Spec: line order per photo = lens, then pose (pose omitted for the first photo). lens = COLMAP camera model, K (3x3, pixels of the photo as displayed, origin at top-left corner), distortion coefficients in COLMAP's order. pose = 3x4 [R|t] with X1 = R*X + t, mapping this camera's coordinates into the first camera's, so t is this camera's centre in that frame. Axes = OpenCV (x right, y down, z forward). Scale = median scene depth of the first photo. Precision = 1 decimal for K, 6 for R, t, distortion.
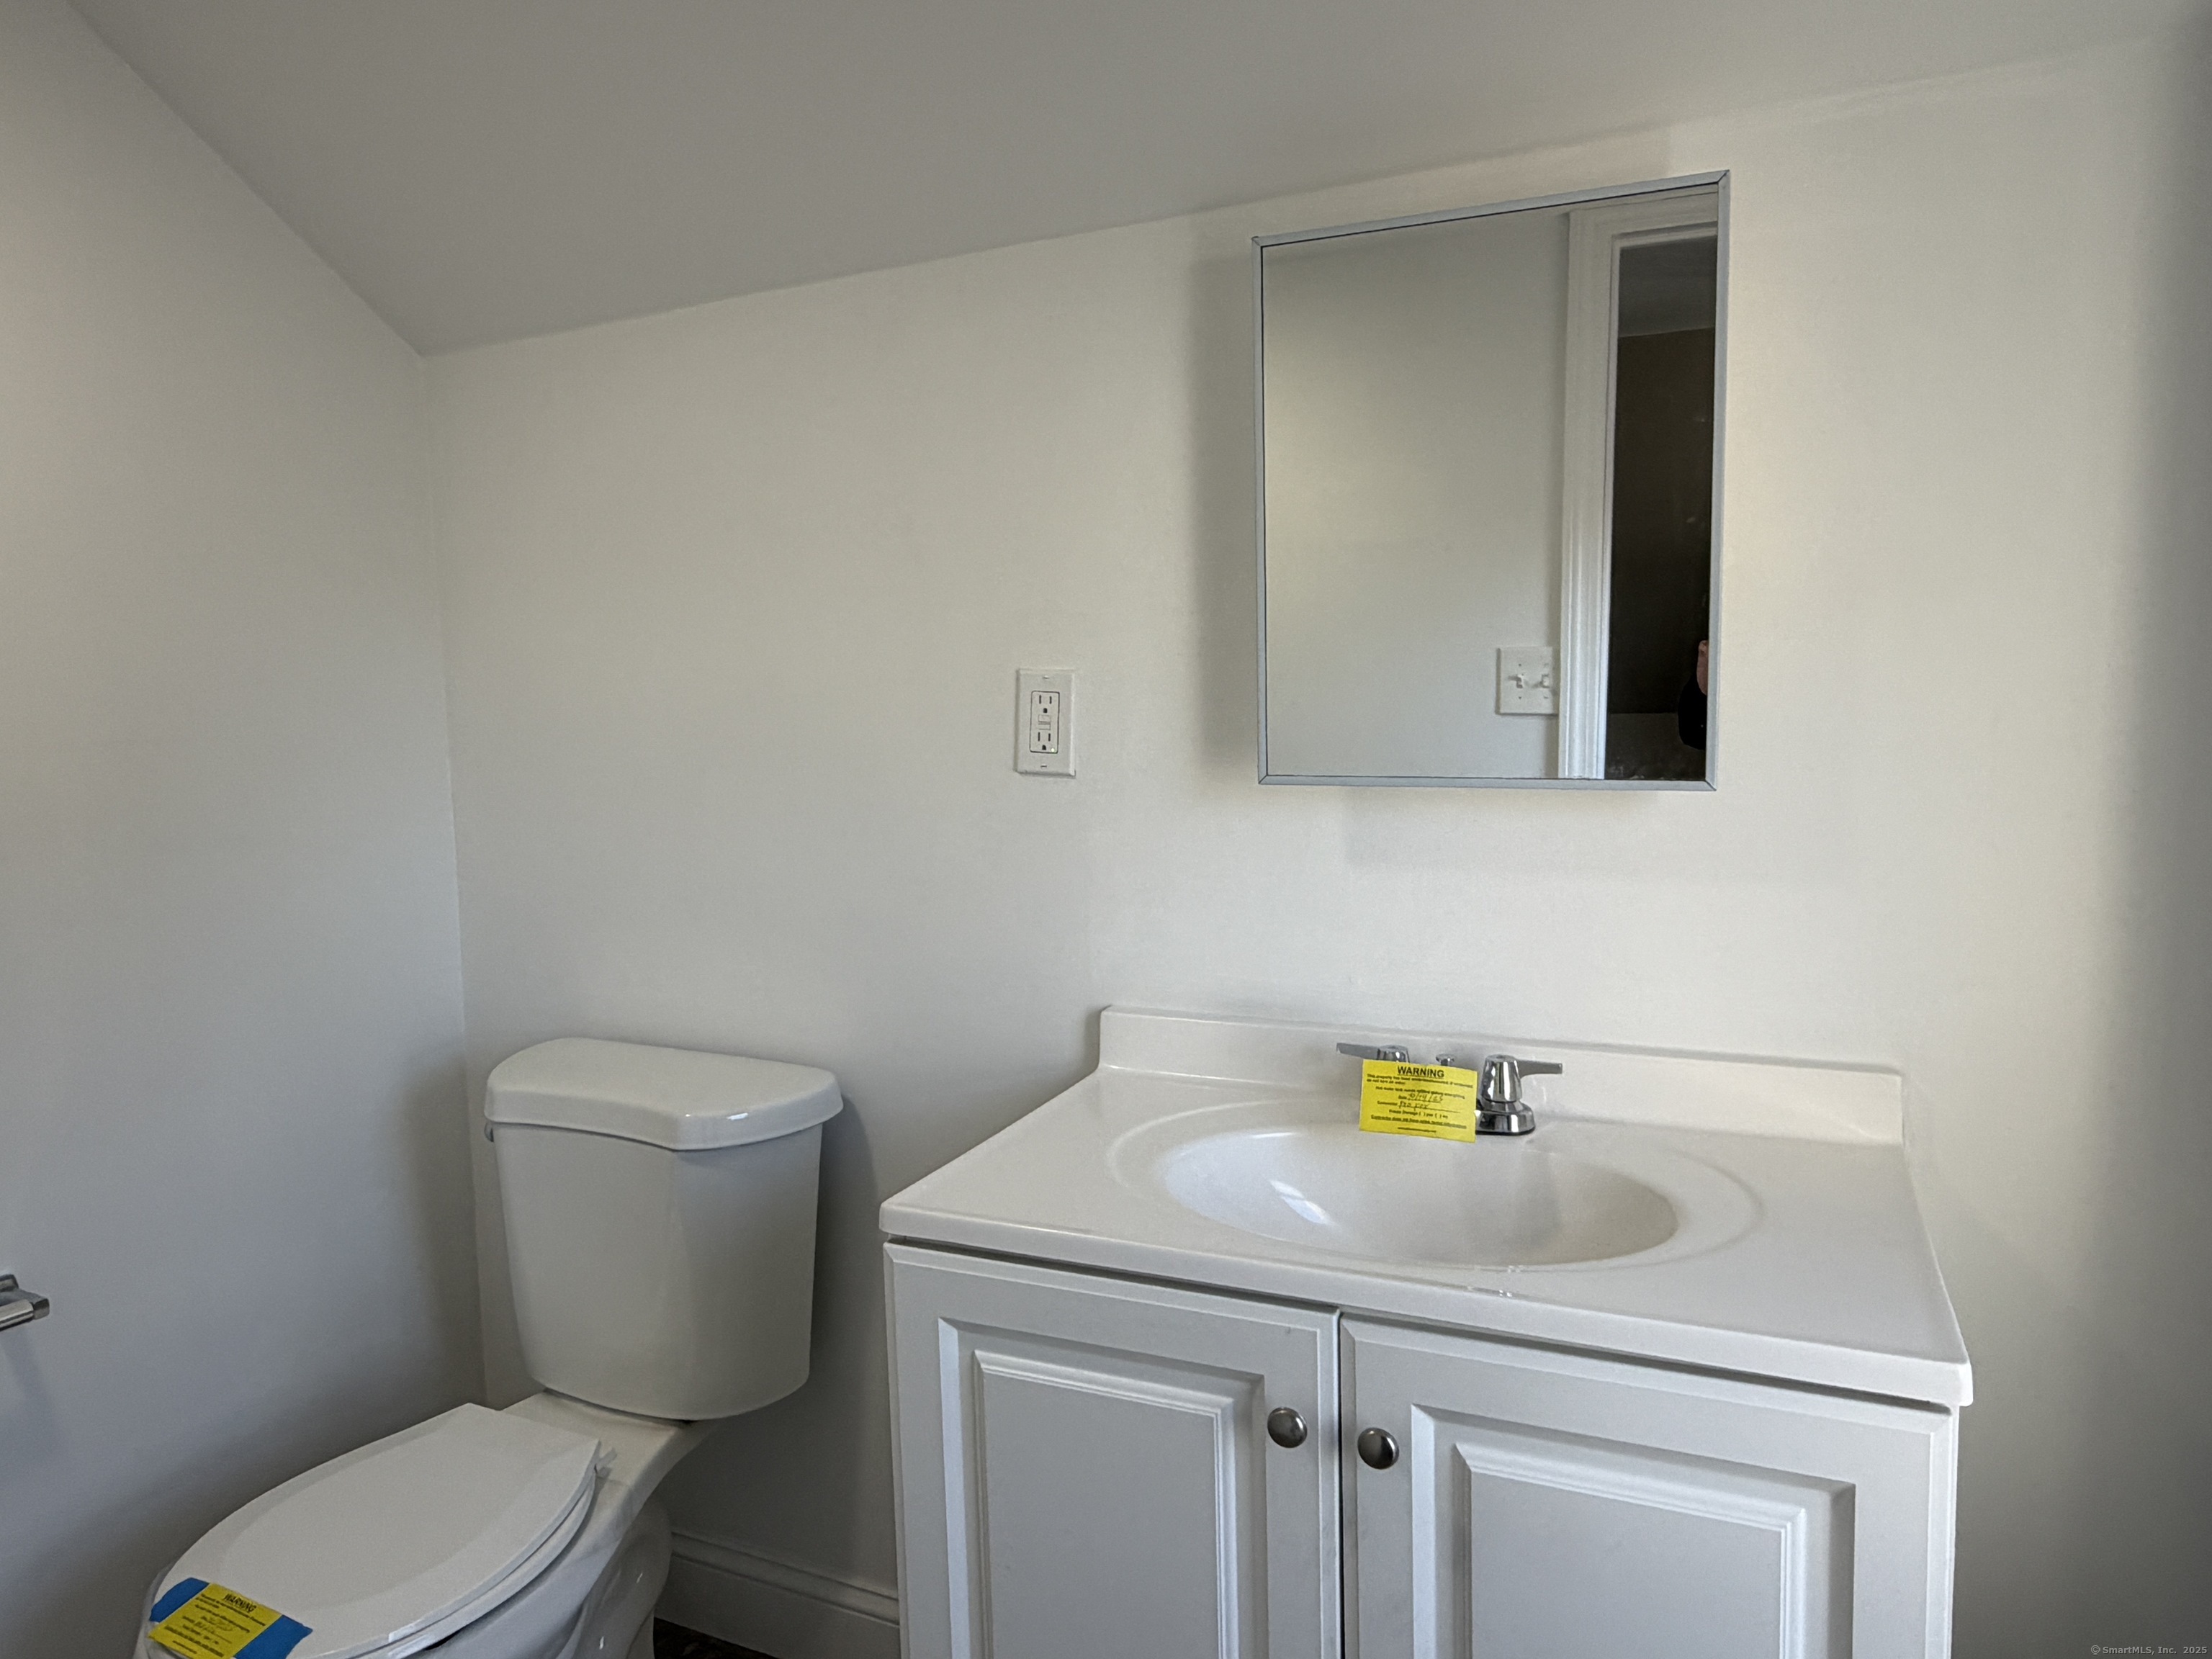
lens RADIAL K [[1443.0, 0, 1098.3], [0, 1443.0, 833.8], [0, 0, 1]] dist [-0.041119, -0.000046]
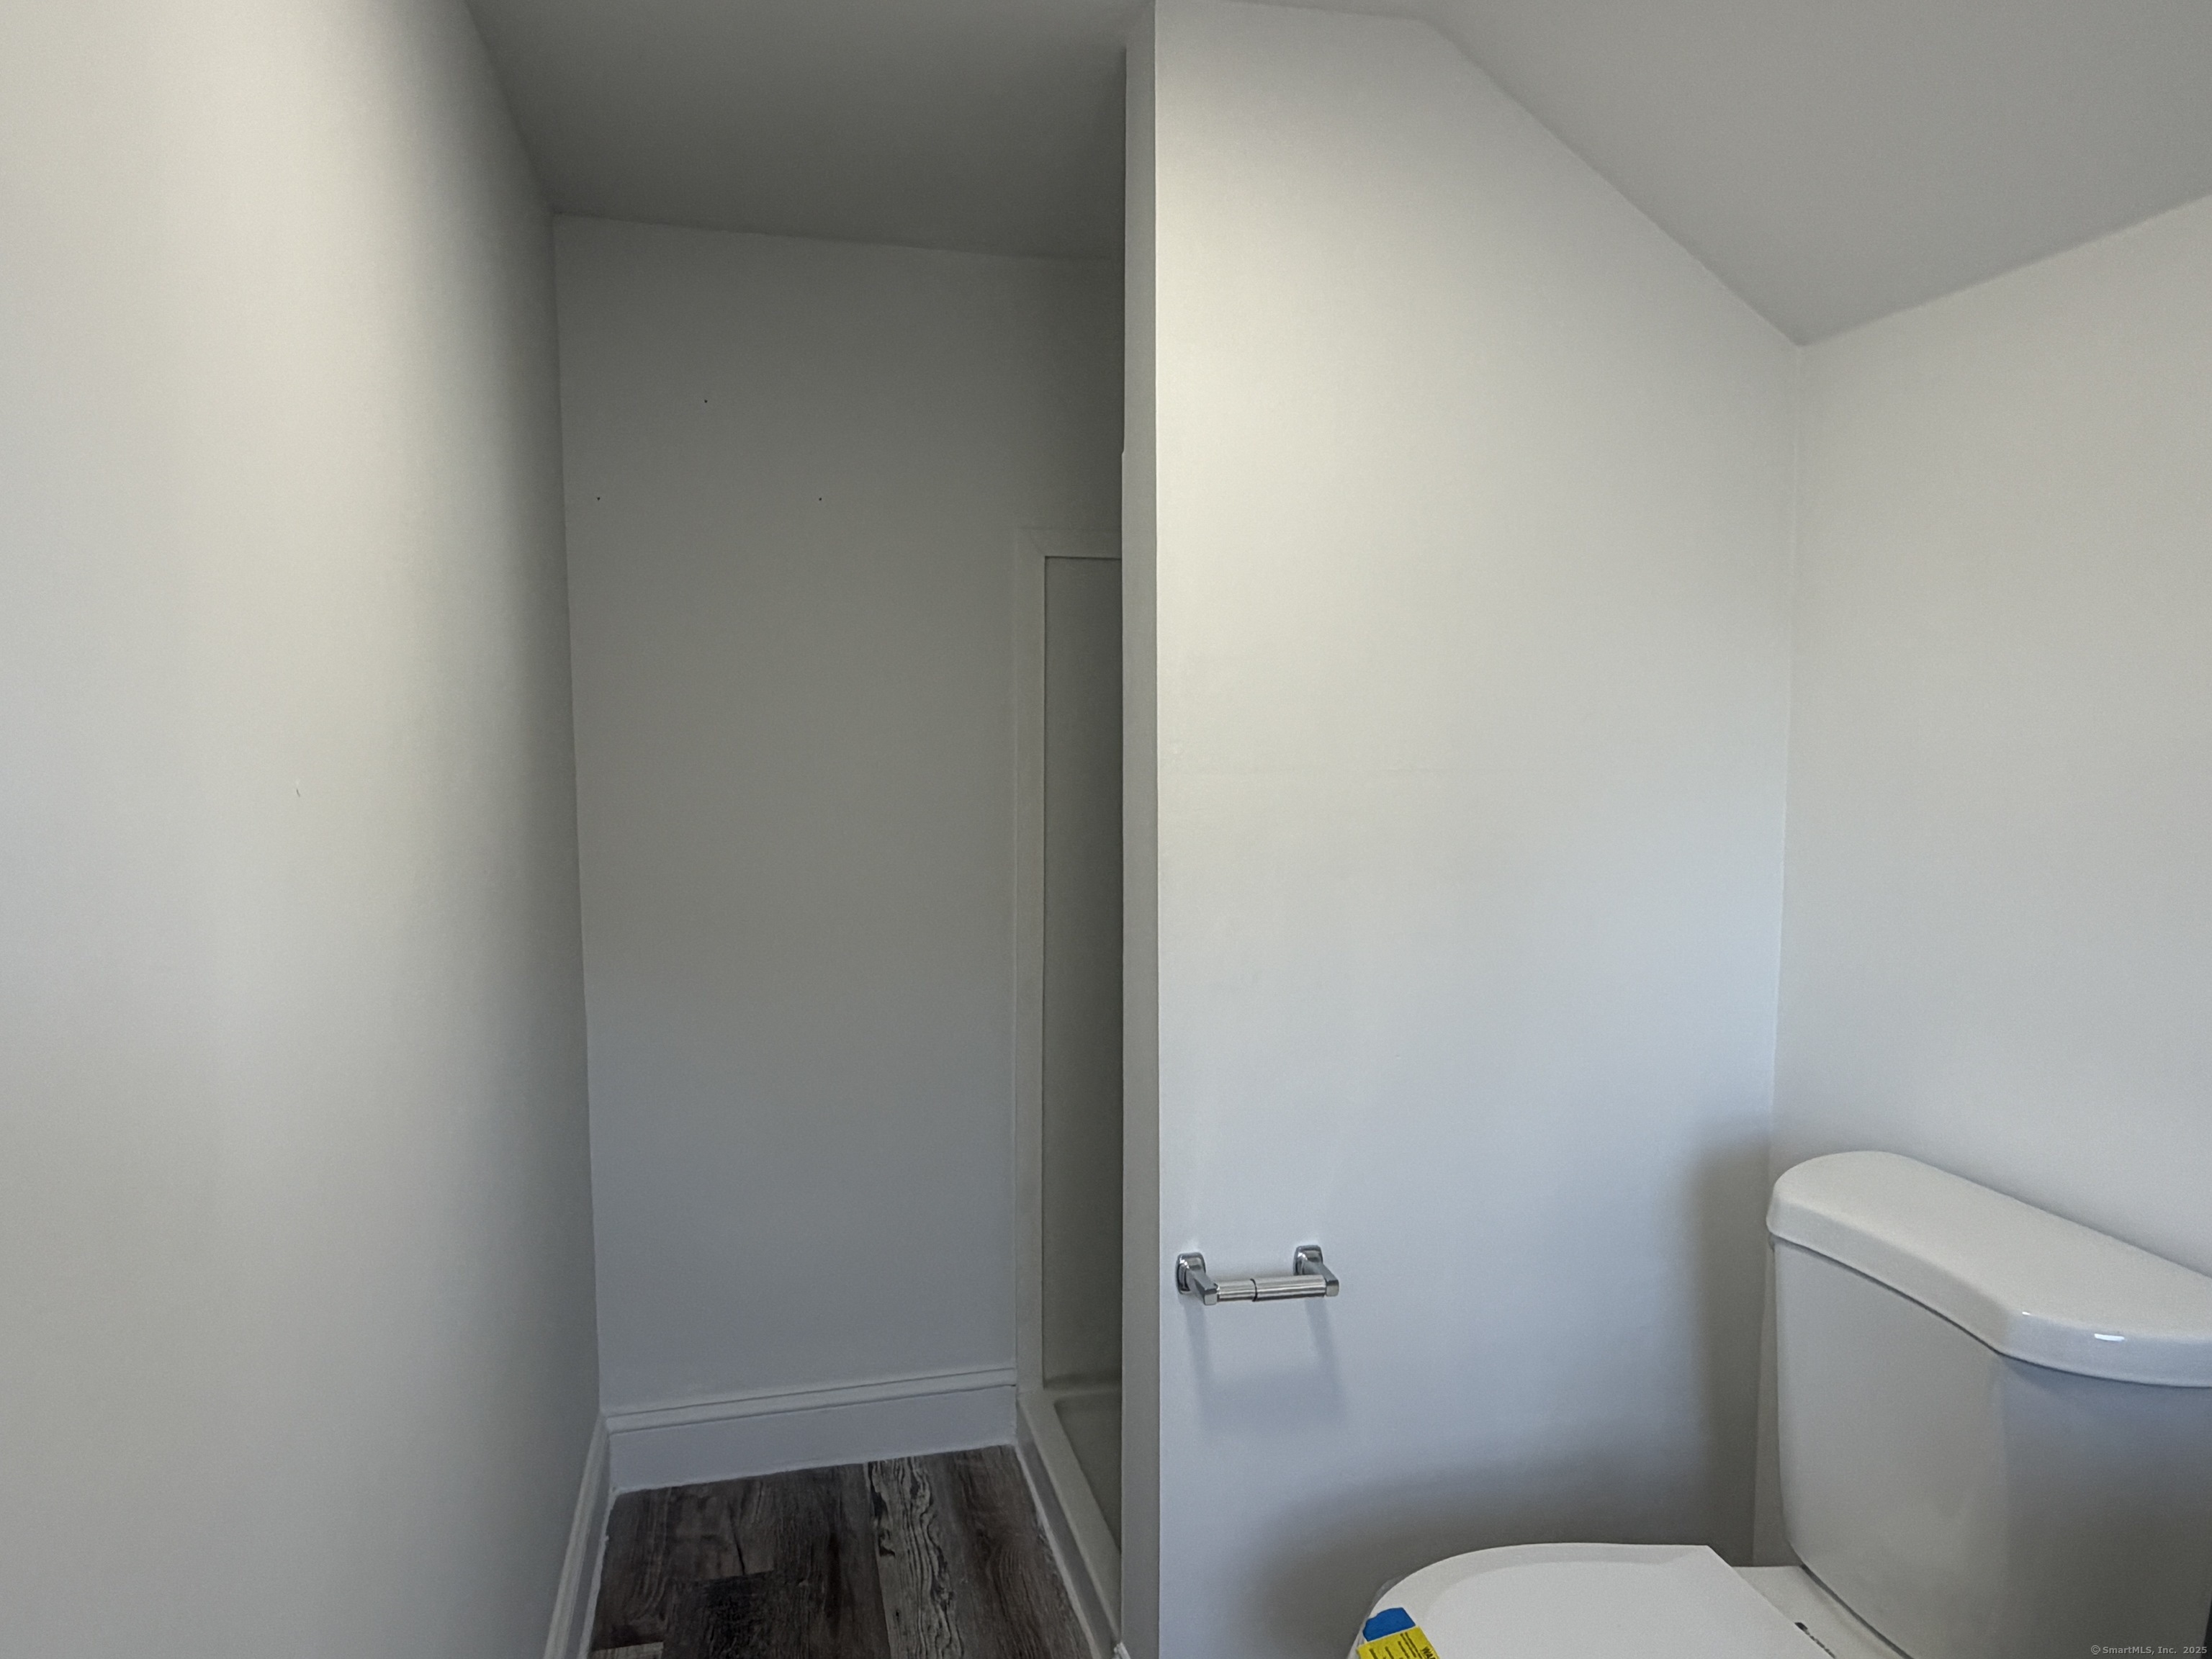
lens RADIAL K [[1443.0, 0, 1098.3], [0, 1443.0, 833.8], [0, 0, 1]] dist [-0.041119, -0.000046]
pose [[0.613830, 0.074043, -0.785958, -0.030316], [-0.092579, 0.995474, 0.021477, -0.012042], [0.783991, 0.059580, 0.617907, 0.165948]]
